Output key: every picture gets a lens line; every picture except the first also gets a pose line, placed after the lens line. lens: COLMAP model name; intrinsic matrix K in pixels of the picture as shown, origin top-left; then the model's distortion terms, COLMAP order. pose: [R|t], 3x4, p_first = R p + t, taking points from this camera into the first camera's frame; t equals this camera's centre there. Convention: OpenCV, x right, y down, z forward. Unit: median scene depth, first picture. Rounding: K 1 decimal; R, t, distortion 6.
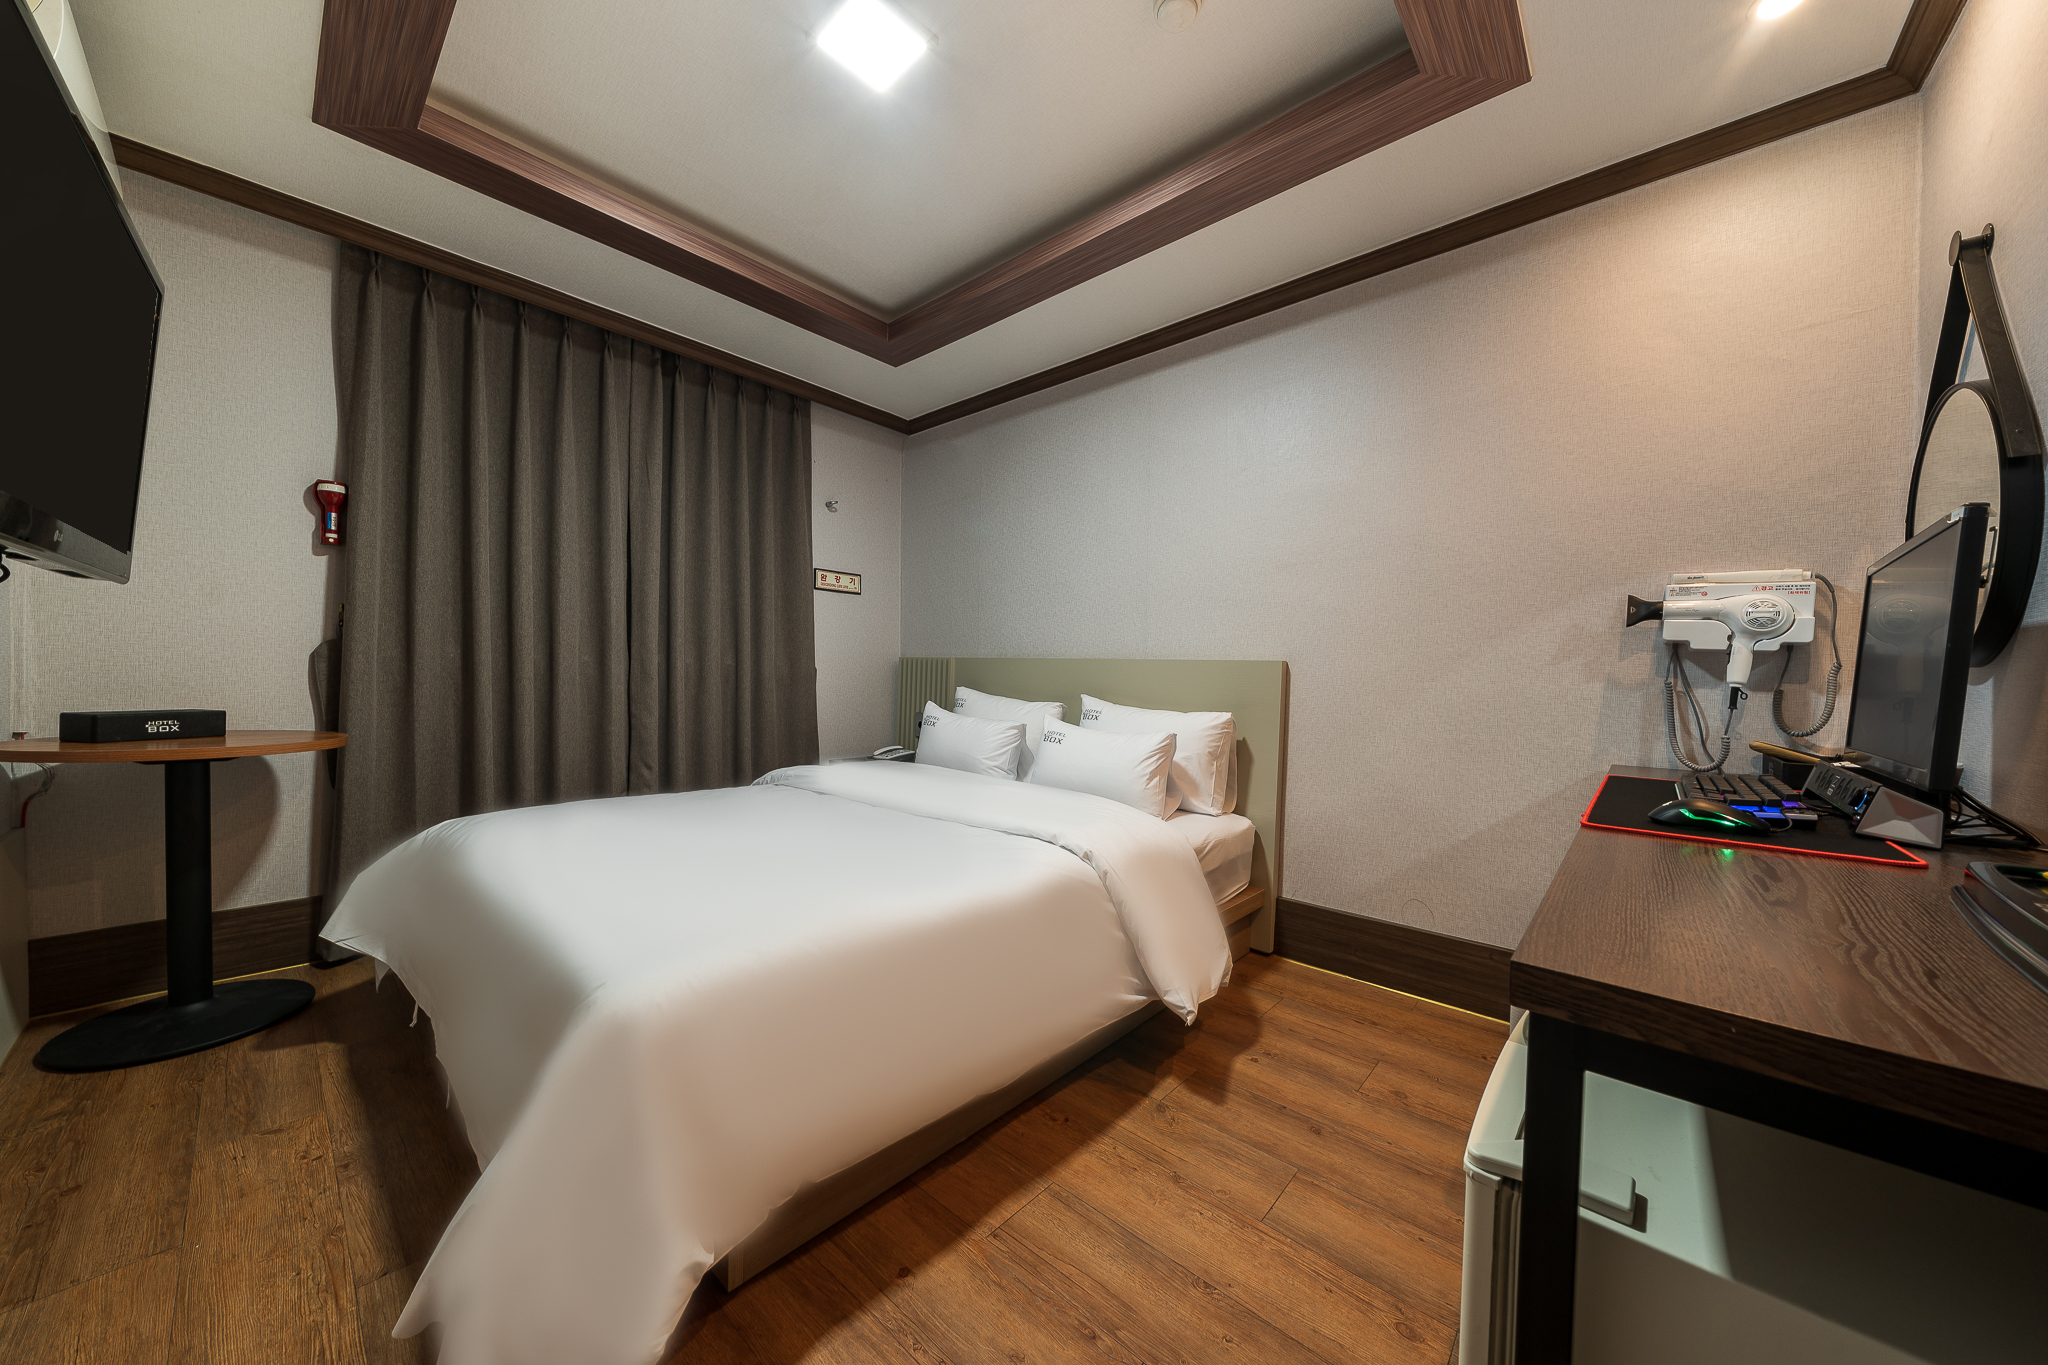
lens RADIAL K [[693.5, 0, 1018.3], [0, 693.5, 689.0], [0, 0, 1]] dist [-0.010682, 0.000055]
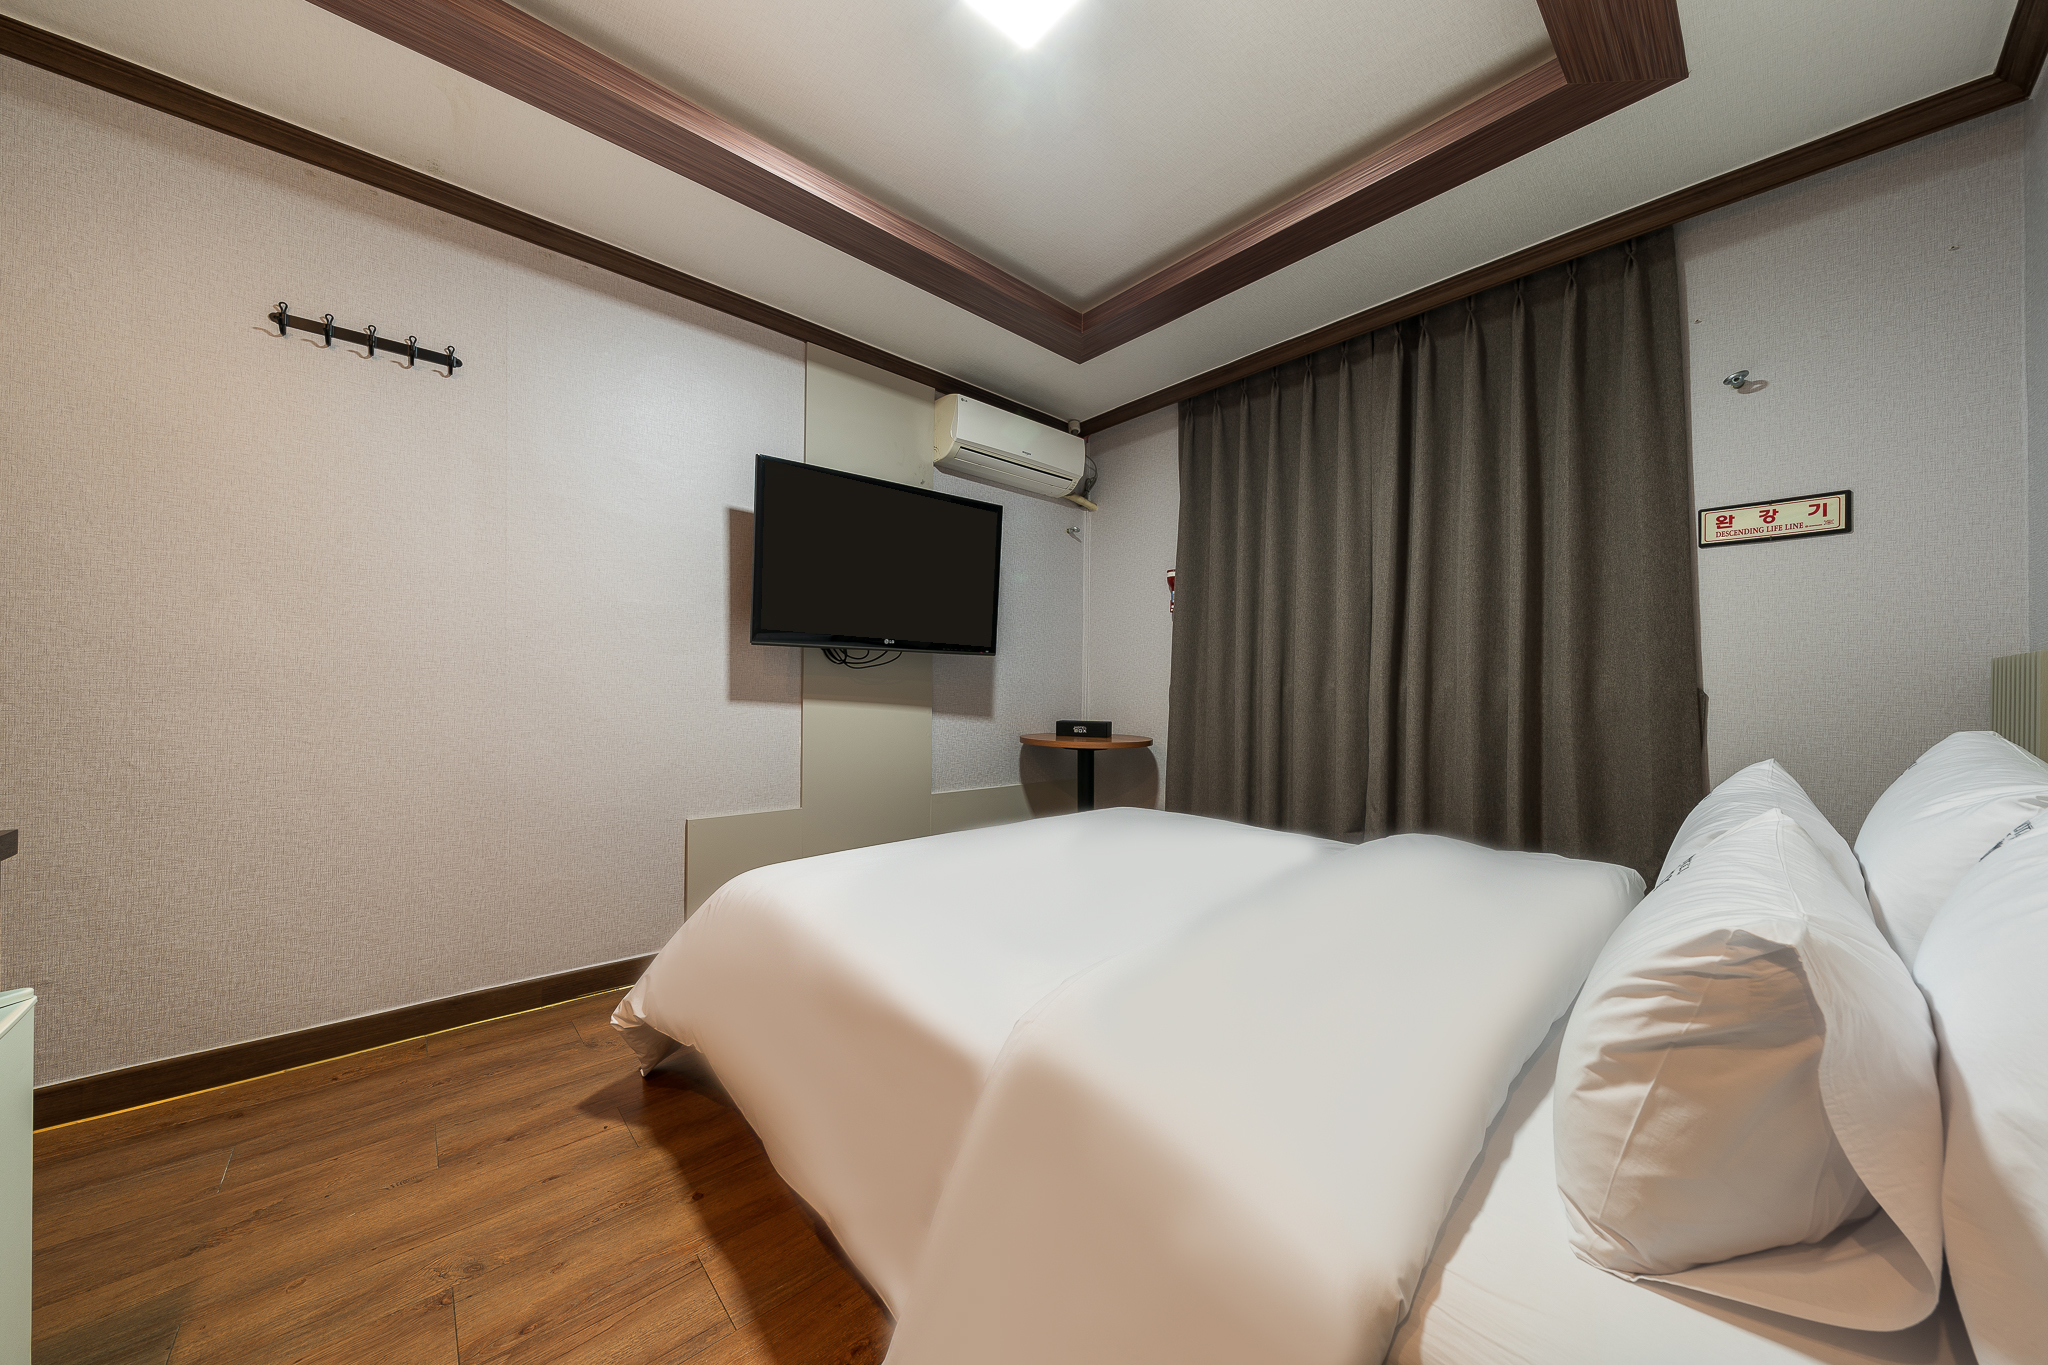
lens RADIAL K [[693.5, 0, 1018.3], [0, 693.5, 689.0], [0, 0, 1]] dist [-0.010682, 0.000055]
pose [[-0.102059, -0.027094, -0.994409, 0.378757], [-0.031306, 0.999221, -0.024012, -0.000982], [0.994286, 0.028680, -0.102828, 0.643312]]
